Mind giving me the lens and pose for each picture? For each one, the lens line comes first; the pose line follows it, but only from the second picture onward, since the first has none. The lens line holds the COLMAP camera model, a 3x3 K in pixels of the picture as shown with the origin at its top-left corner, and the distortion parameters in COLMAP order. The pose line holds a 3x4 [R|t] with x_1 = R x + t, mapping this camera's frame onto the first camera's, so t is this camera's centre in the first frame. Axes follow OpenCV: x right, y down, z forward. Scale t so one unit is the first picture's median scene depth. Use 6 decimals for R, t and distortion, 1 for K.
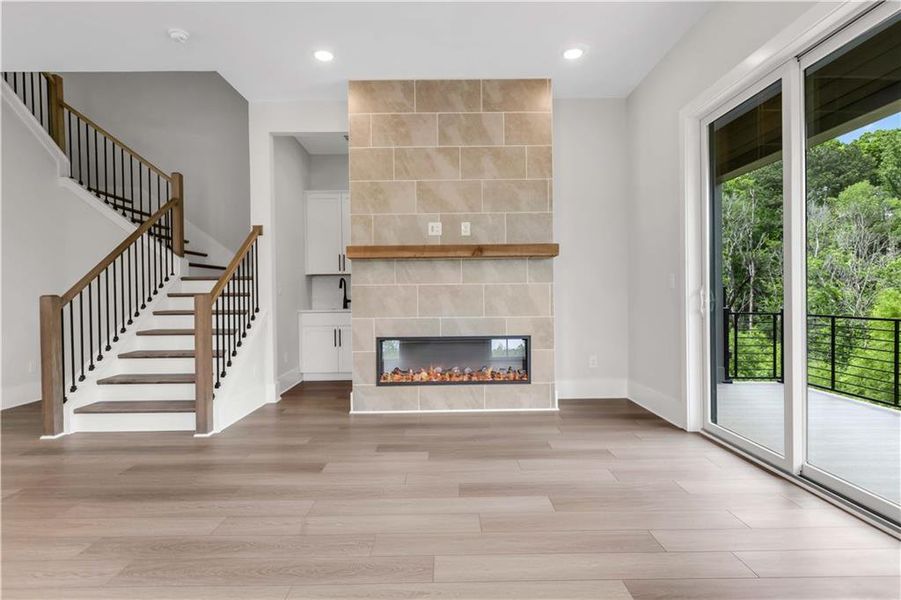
lens RADIAL K [[458.1, 0, 452.3], [0, 458.1, 298.0], [0, 0, 1]] dist [0.000902, 0.000595]
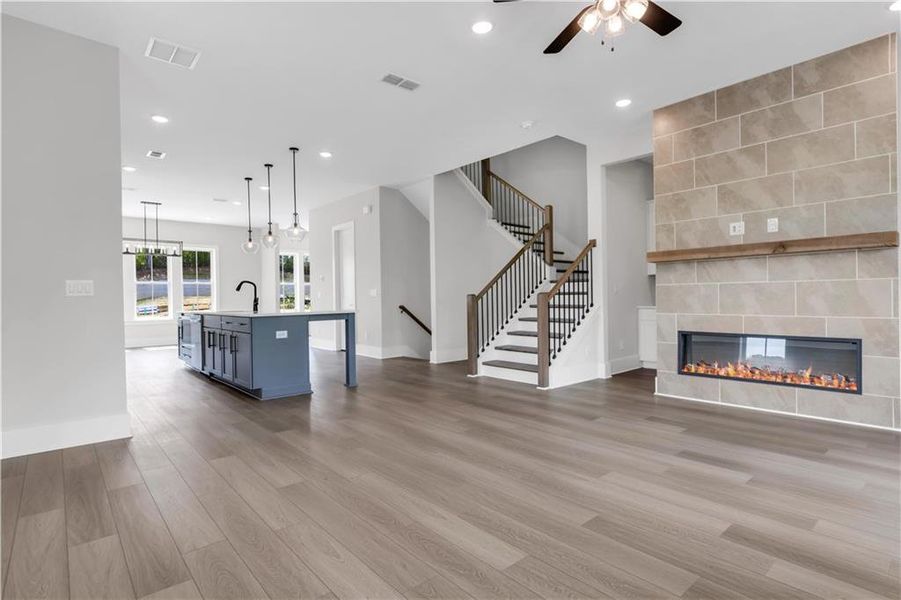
lens RADIAL K [[462.2, 0, 451.0], [0, 462.2, 294.7], [0, 0, 1]] dist [0.002747, 0.000122]
pose [[0.648534, -0.001912, -0.761183, 0.335341], [0.001354, 0.999998, -0.001358, -0.002085], [0.761184, -0.000150, 0.648536, -0.160677]]
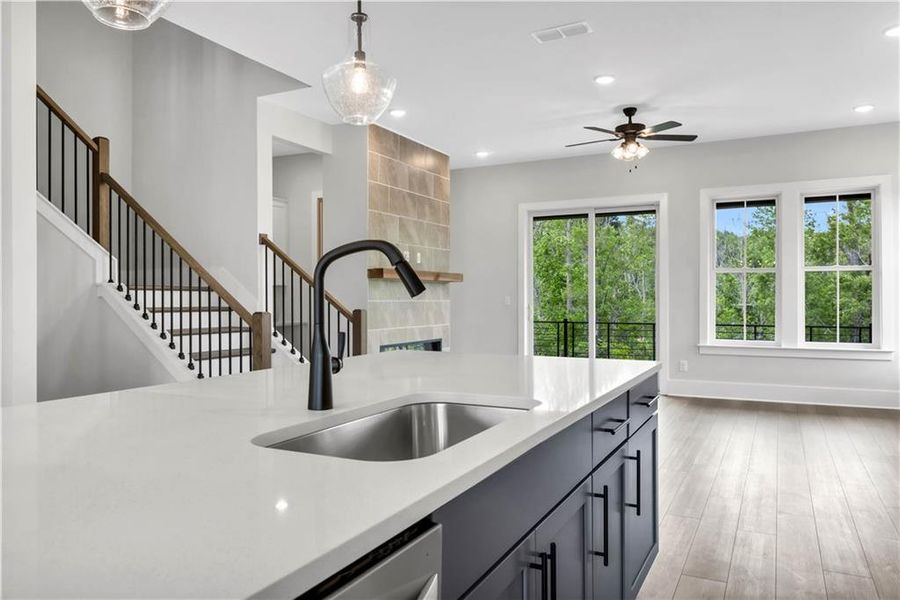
lens RADIAL K [[642.2, 0, 450.0], [0, 642.2, 300.0], [0, 0, 1]] dist [0.007451, 0.002416]
pose [[0.458574, 0.010186, 0.888598, -1.542049], [0.000476, 0.999931, -0.011708, -0.010971], [-0.888656, 0.005792, 0.458537, 0.089841]]
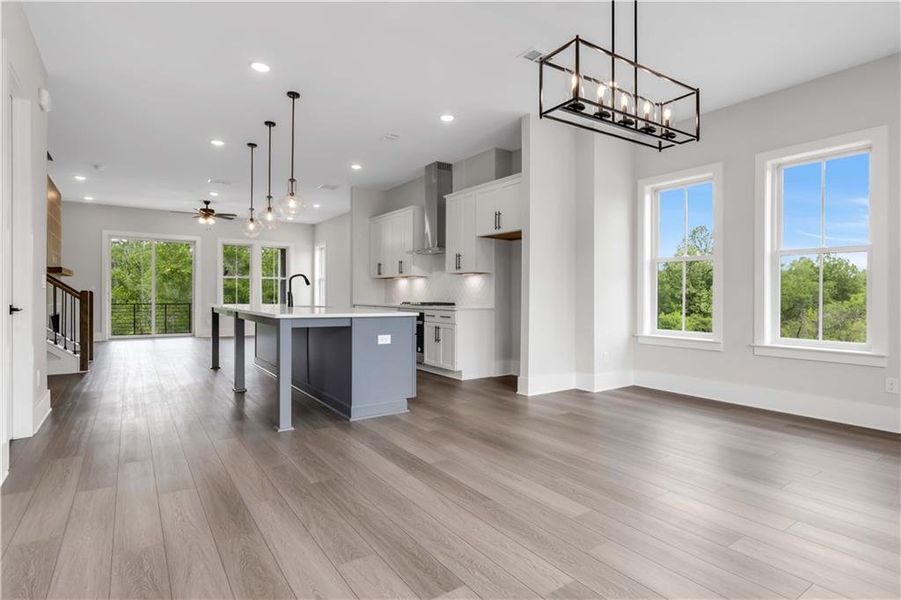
lens RADIAL K [[458.1, 0, 452.3], [0, 458.1, 298.0], [0, 0, 1]] dist [0.000902, 0.000595]
pose [[-0.572114, 0.005488, 0.820156, -2.618990], [0.004396, 0.999984, -0.003625, 0.029368], [-0.820163, 0.001532, -0.572128, 0.700230]]
